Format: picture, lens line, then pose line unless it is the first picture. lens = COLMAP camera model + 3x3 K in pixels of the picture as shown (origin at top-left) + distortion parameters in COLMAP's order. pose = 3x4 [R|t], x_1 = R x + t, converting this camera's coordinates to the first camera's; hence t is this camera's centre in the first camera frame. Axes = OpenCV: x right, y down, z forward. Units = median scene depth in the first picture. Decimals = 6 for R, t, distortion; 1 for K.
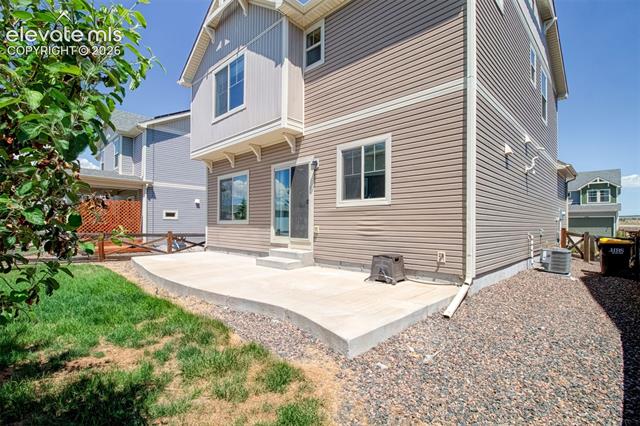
lens RADIAL K [[311.4, 0, 319.0], [0, 311.4, 222.6], [0, 0, 1]] dist [-0.002217, -0.000398]
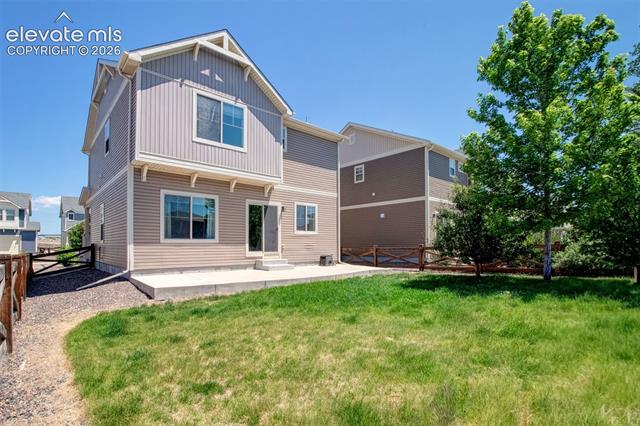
lens RADIAL K [[317.2, 0, 319.6], [0, 317.2, 244.0], [0, 0, 1]] dist [0.000942, 0.000205]
pose [[0.021587, -0.002492, 0.999764, -1.598288], [-0.006417, 0.999976, 0.002631, 0.004817], [-0.999746, -0.006472, 0.021570, 0.686390]]
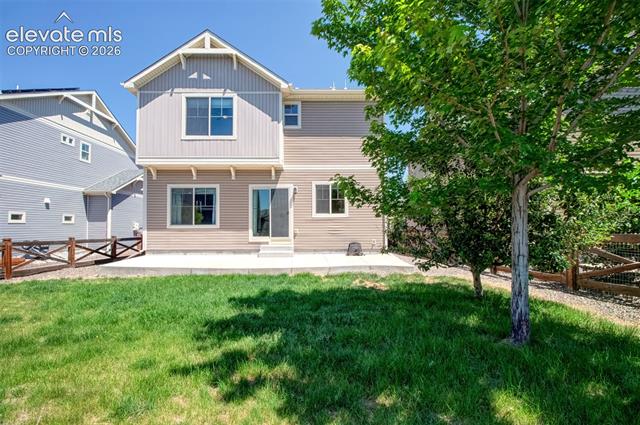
lens RADIAL K [[311.4, 0, 319.0], [0, 311.4, 222.1], [0, 0, 1]] dist [-0.002217, -0.000398]
pose [[0.681470, 0.003524, 0.731838, -0.988503], [0.002482, 0.999972, -0.007126, -0.010479], [-0.731842, 0.006672, 0.681442, -0.155020]]
